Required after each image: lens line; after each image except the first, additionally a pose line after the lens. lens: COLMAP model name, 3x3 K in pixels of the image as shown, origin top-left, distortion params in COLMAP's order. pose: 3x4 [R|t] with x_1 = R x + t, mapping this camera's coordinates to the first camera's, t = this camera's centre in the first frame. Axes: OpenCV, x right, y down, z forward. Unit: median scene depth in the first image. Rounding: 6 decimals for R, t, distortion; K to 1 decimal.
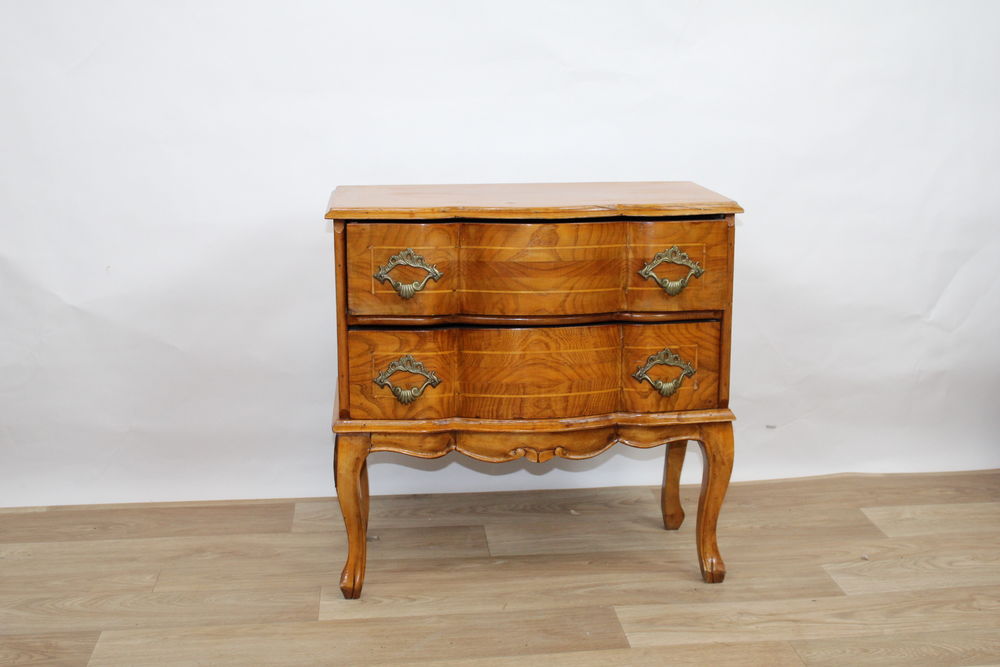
lens RADIAL K [[1380.6, 0, 500.0], [0, 1380.6, 333.5], [0, 0, 1]] dist [-0.059915, 0.025934]
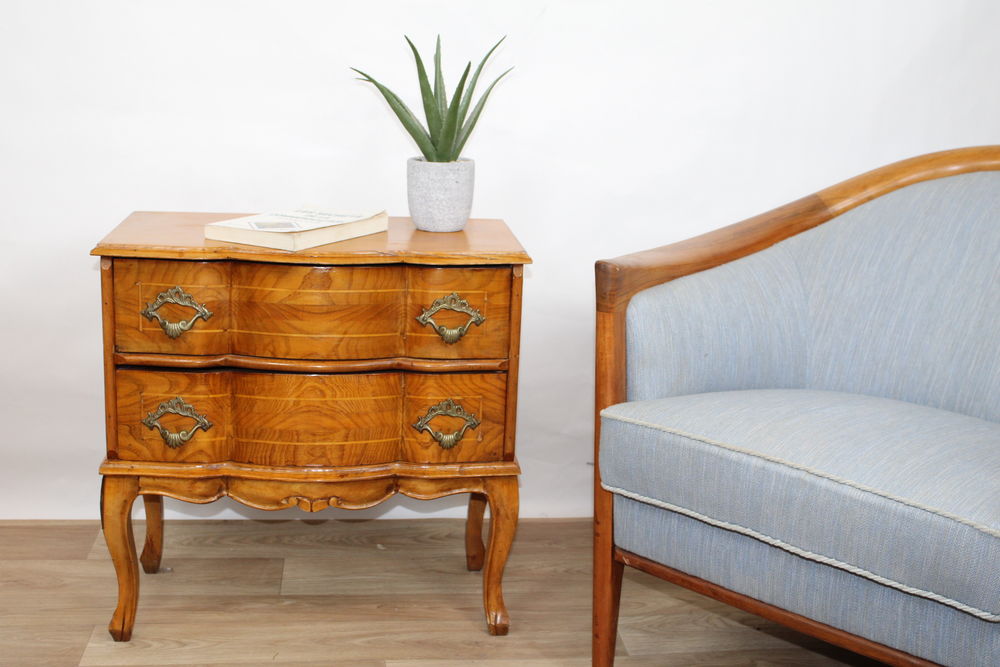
lens RADIAL K [[1302.9, 0, 500.0], [0, 1302.9, 333.5], [0, 0, 1]] dist [-0.063541, 0.090131]
pose [[0.998882, 0.038324, 0.027661, 0.130148], [-0.039024, 0.998920, 0.025217, -0.060001], [-0.026665, -0.026269, 0.999299, 0.086727]]
